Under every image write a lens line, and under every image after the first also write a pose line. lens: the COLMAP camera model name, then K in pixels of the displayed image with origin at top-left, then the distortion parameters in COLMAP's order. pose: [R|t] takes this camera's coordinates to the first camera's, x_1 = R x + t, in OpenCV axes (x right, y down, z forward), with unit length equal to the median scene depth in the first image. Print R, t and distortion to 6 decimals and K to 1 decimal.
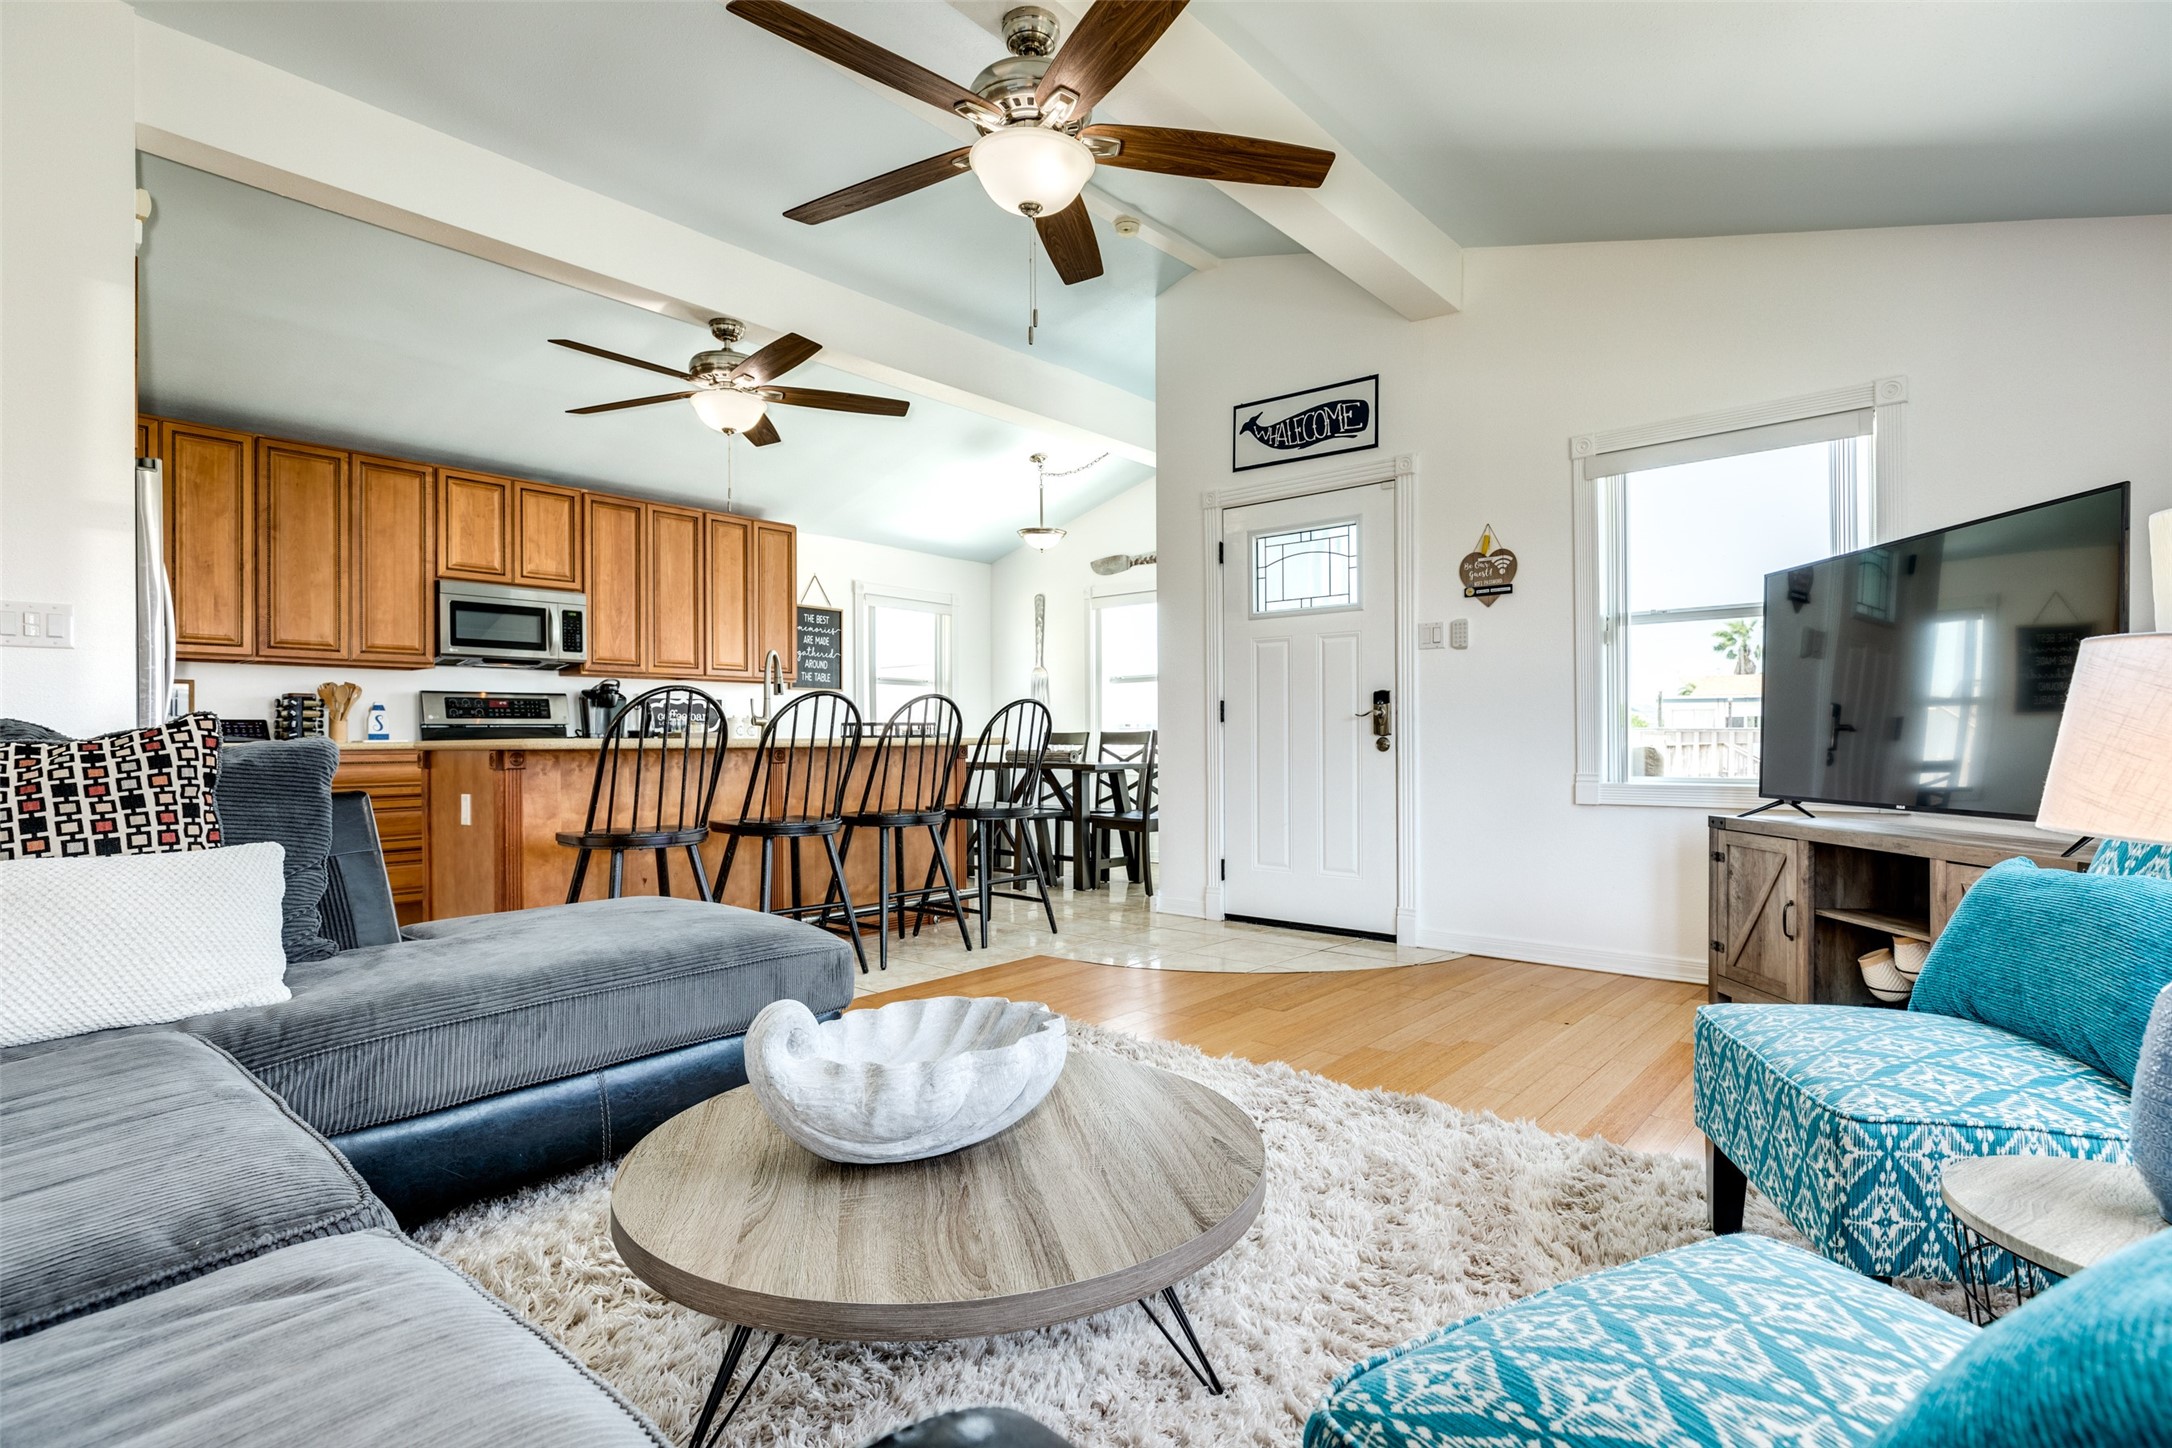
lens RADIAL K [[1070.3, 0, 1067.3], [0, 1070.3, 727.1], [0, 0, 1]] dist [0.000389, -0.000532]
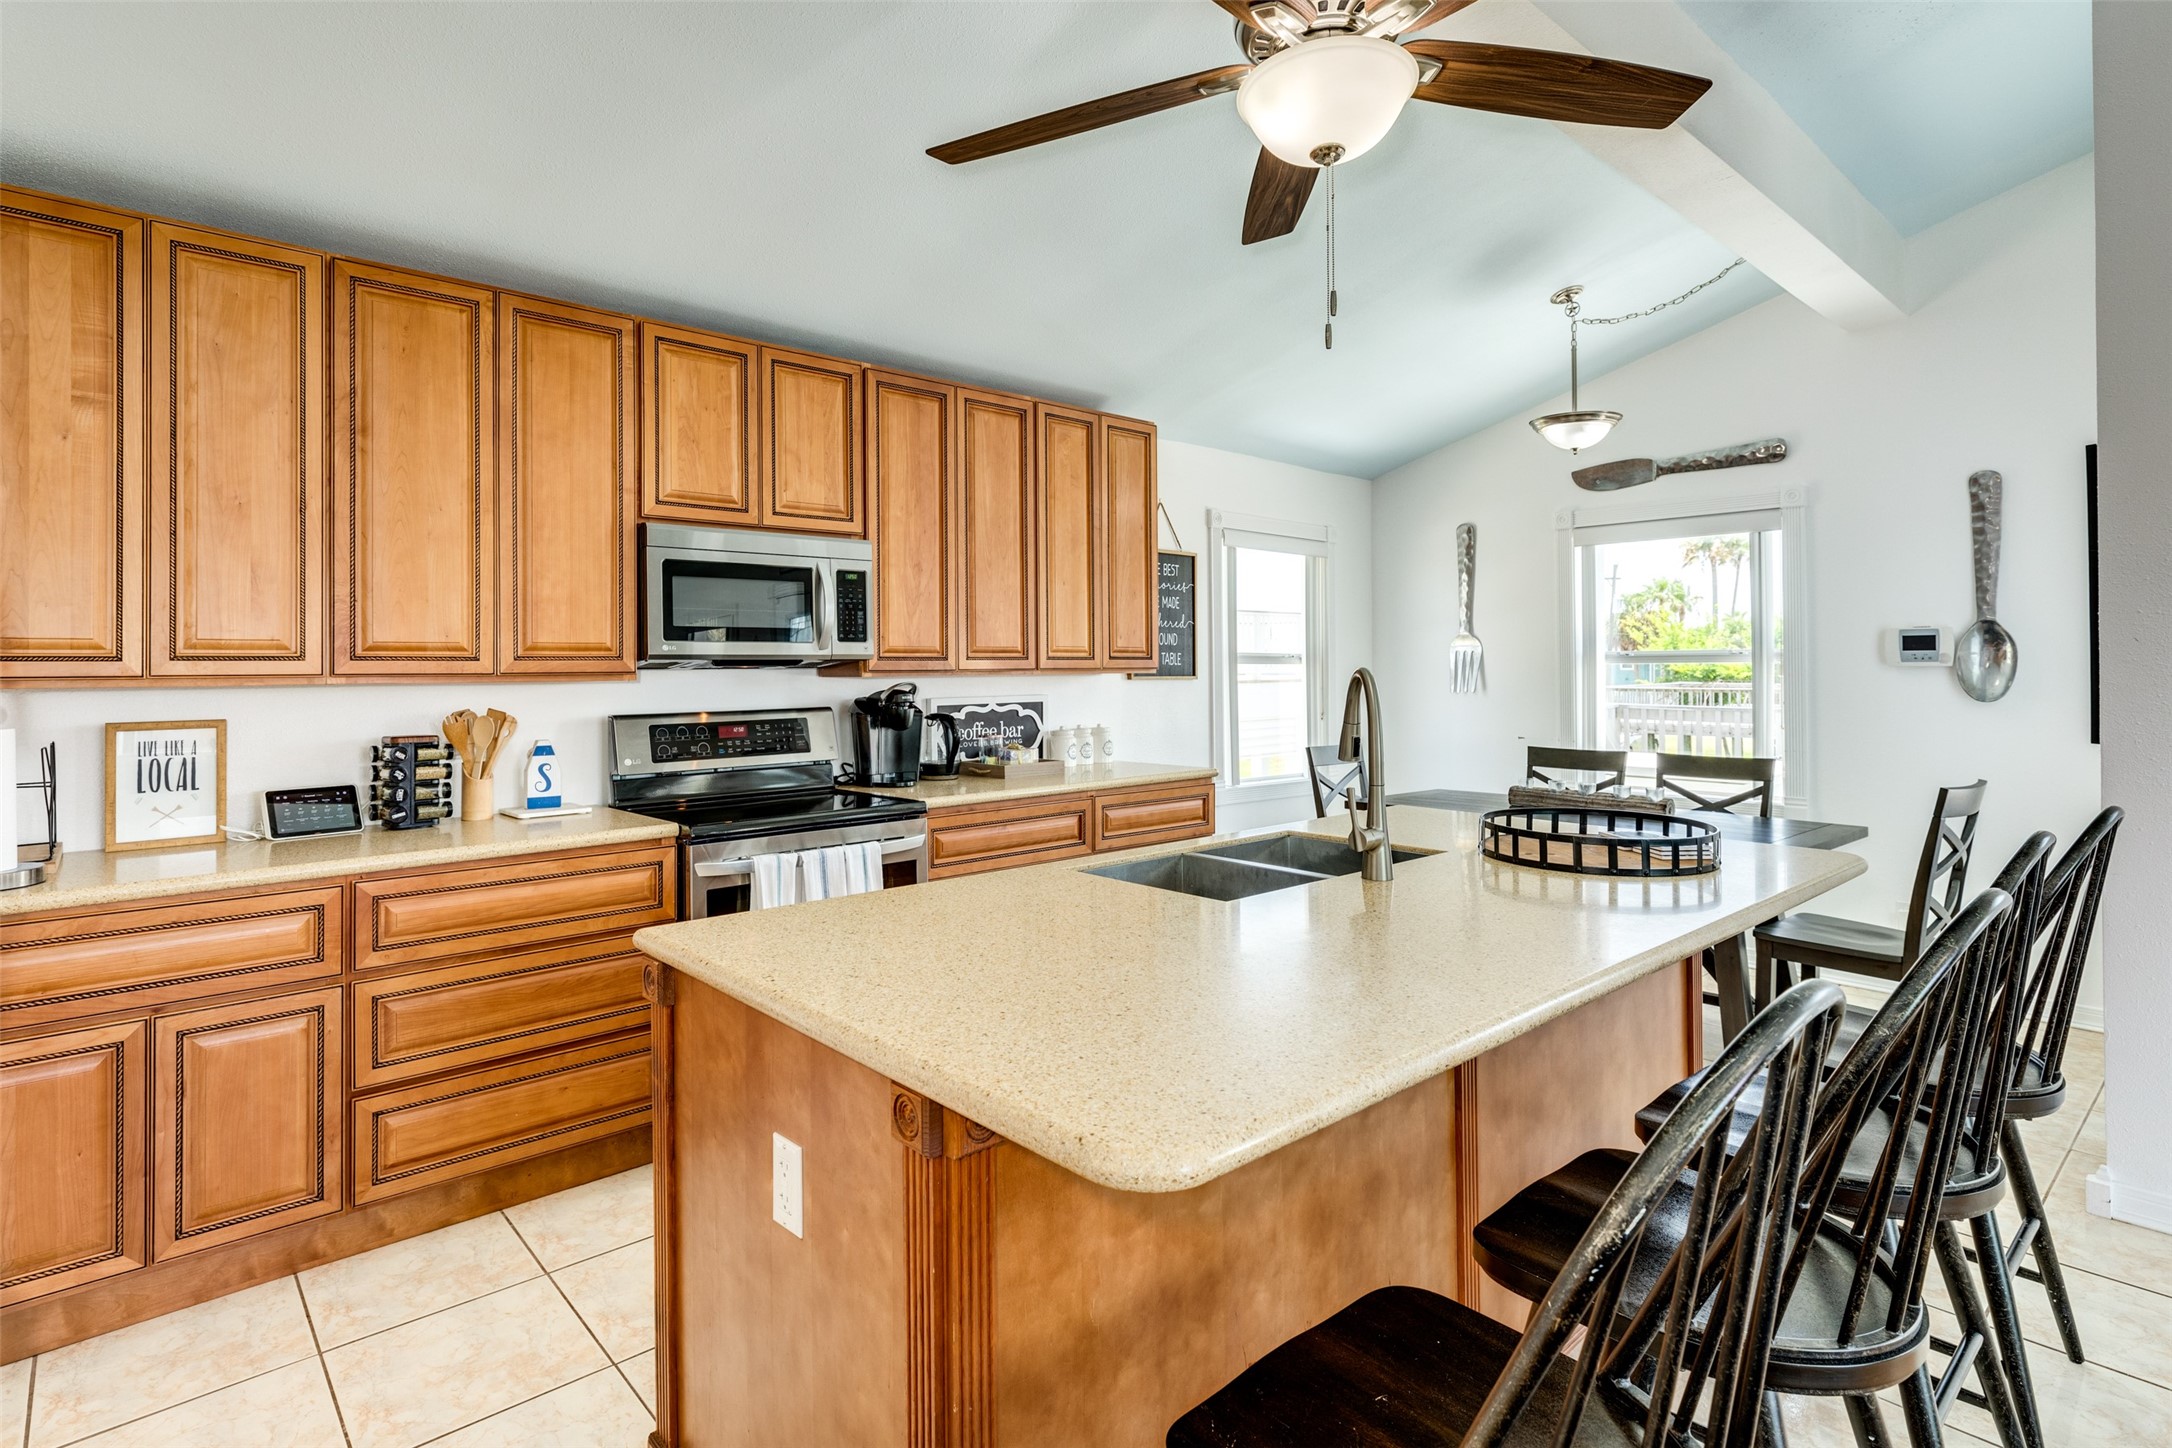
lens RADIAL K [[1069.1, 0, 1018.1], [0, 1069.1, 651.1], [0, 0, 1]] dist [0.002440, 0.000279]
pose [[0.989352, -0.001287, -0.145533, -0.316170], [0.001175, 0.999999, -0.000853, -0.070661], [0.145534, 0.000673, 0.989353, 0.481795]]
